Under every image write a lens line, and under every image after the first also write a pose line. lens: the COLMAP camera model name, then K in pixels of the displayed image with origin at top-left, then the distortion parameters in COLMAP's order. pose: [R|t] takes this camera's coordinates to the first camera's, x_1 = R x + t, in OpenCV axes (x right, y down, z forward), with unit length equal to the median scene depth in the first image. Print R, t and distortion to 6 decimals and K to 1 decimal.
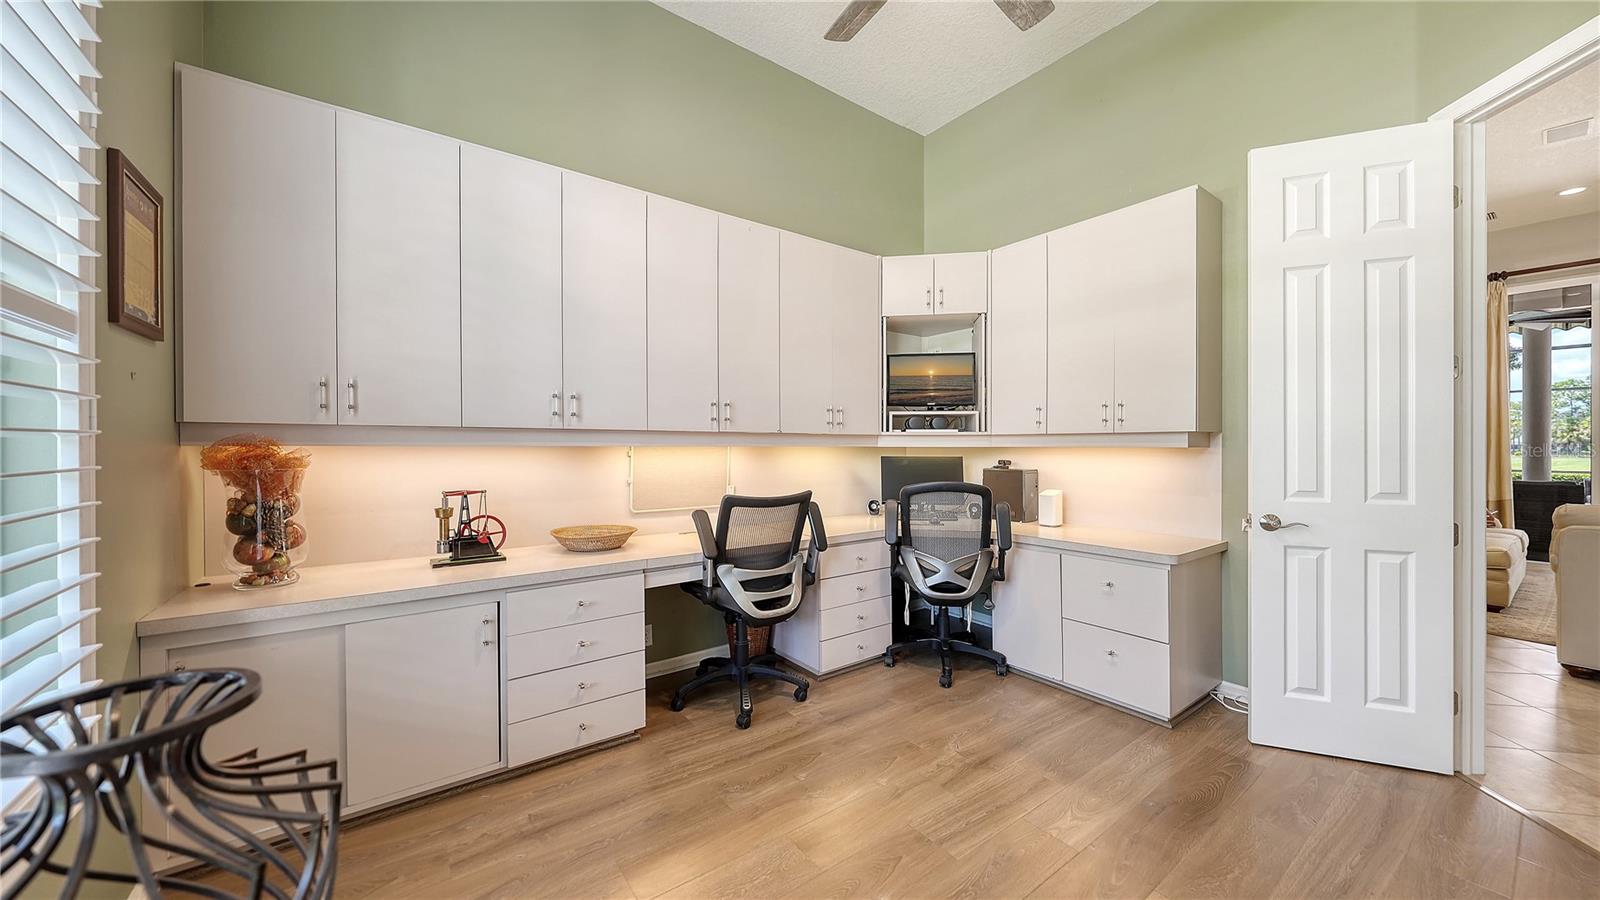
lens RADIAL K [[567.3, 0, 800.7], [0, 567.3, 438.0], [0, 0, 1]] dist [0.000507, -0.000060]
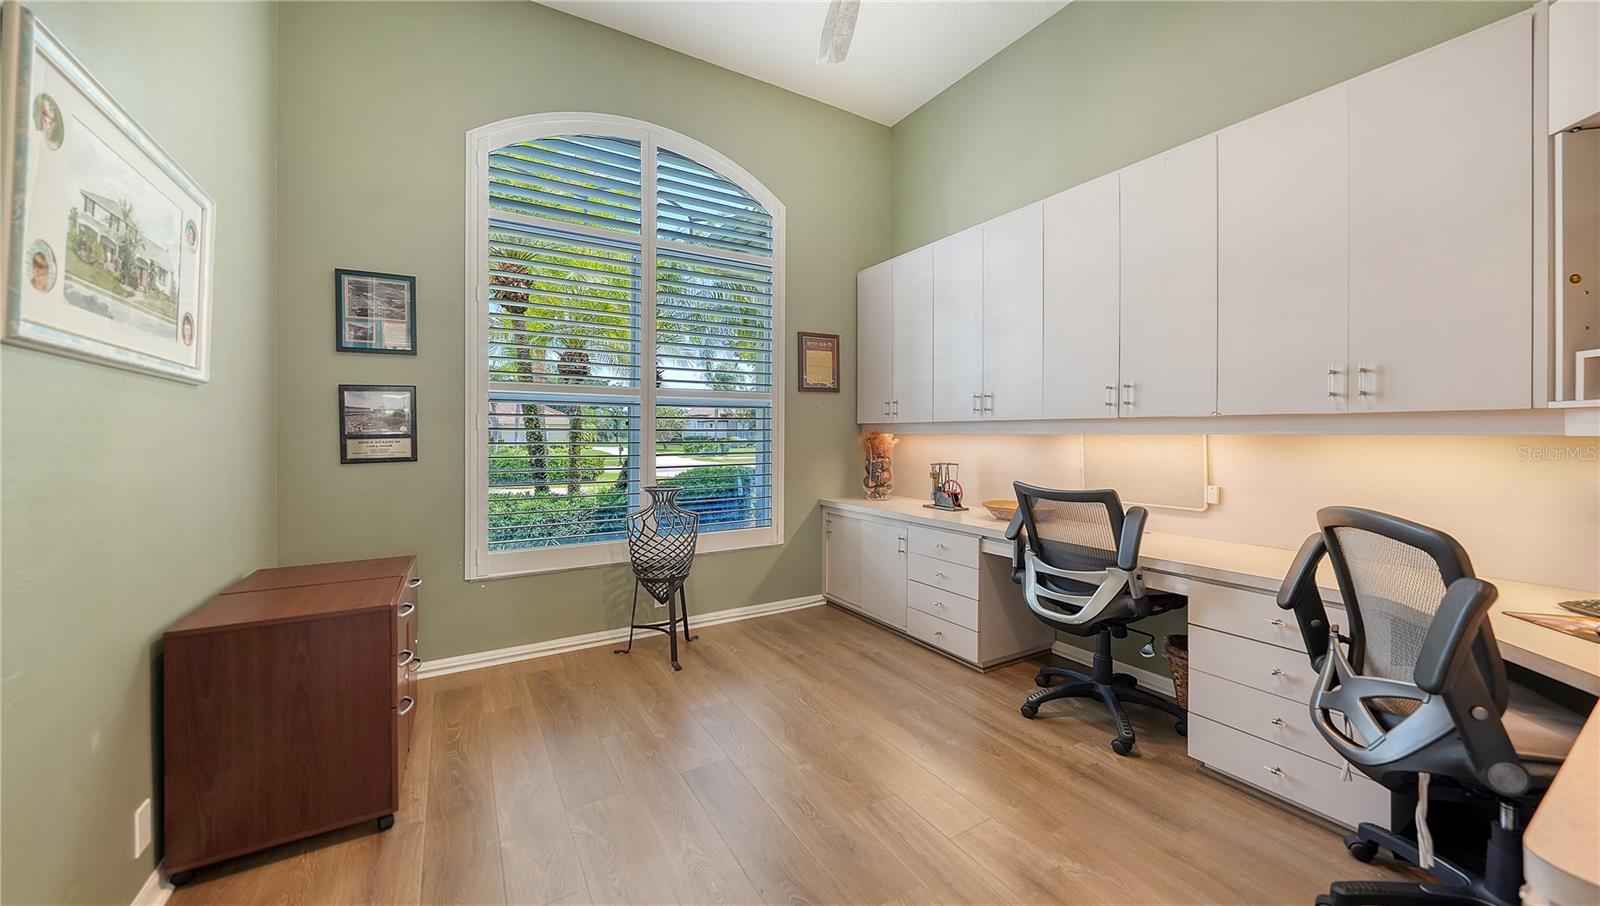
lens RADIAL K [[574.8, 0, 799.7], [0, 574.8, 435.5], [0, 0, 1]] dist [-0.000540, -0.000019]
pose [[-0.092979, 0.000043, -0.995668, 0.954620], [0.011729, 0.999931, -0.001052, 0.013630], [0.995599, -0.011776, -0.092973, 0.709431]]
